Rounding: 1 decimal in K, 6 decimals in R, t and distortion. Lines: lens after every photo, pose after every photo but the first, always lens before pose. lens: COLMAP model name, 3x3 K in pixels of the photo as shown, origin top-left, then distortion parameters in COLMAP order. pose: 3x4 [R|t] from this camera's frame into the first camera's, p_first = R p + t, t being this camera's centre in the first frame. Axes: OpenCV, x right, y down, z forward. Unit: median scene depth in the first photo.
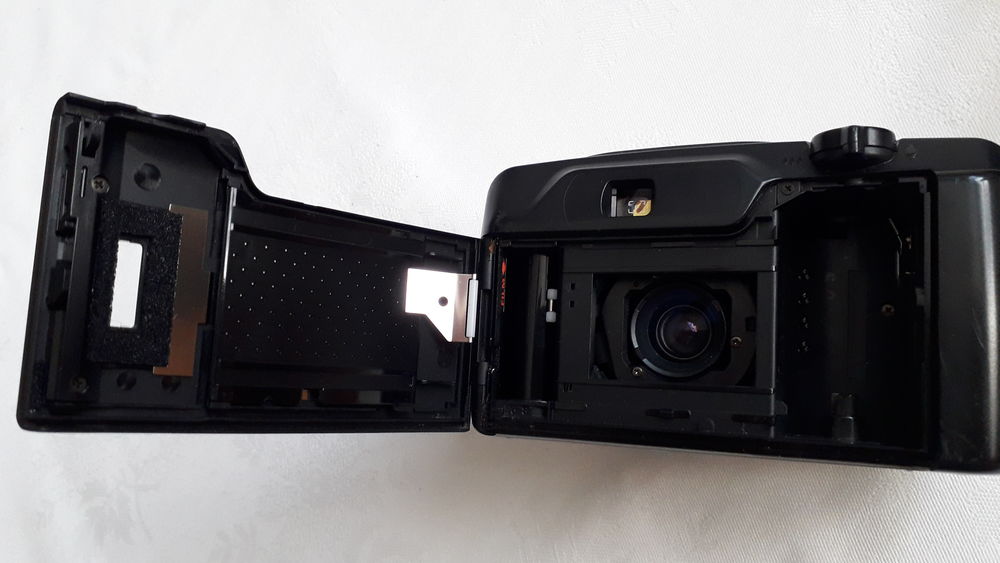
lens RADIAL K [[790.4, 0, 497.8], [0, 790.4, 285.8], [0, 0, 1]] dist [0.151834, -0.306875]
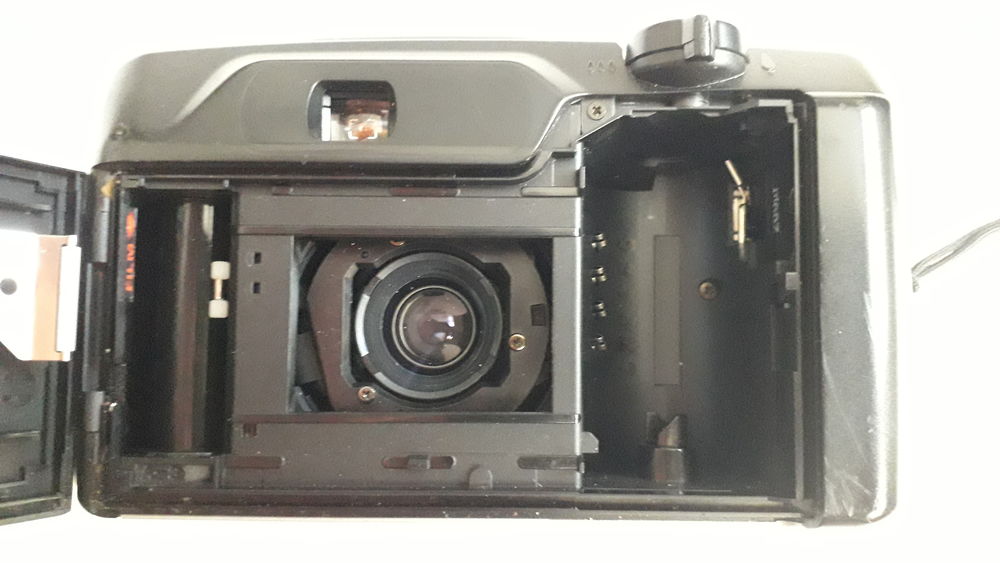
lens RADIAL K [[870.6, 0, 500.0], [0, 870.6, 281.5], [0, 0, 1]] dist [0.145838, -0.441373]
pose [[0.922878, -0.013409, 0.384859, 0.008695], [-0.002658, 0.999148, 0.041186, -0.008932], [-0.385083, -0.039032, 0.922056, 0.327216]]
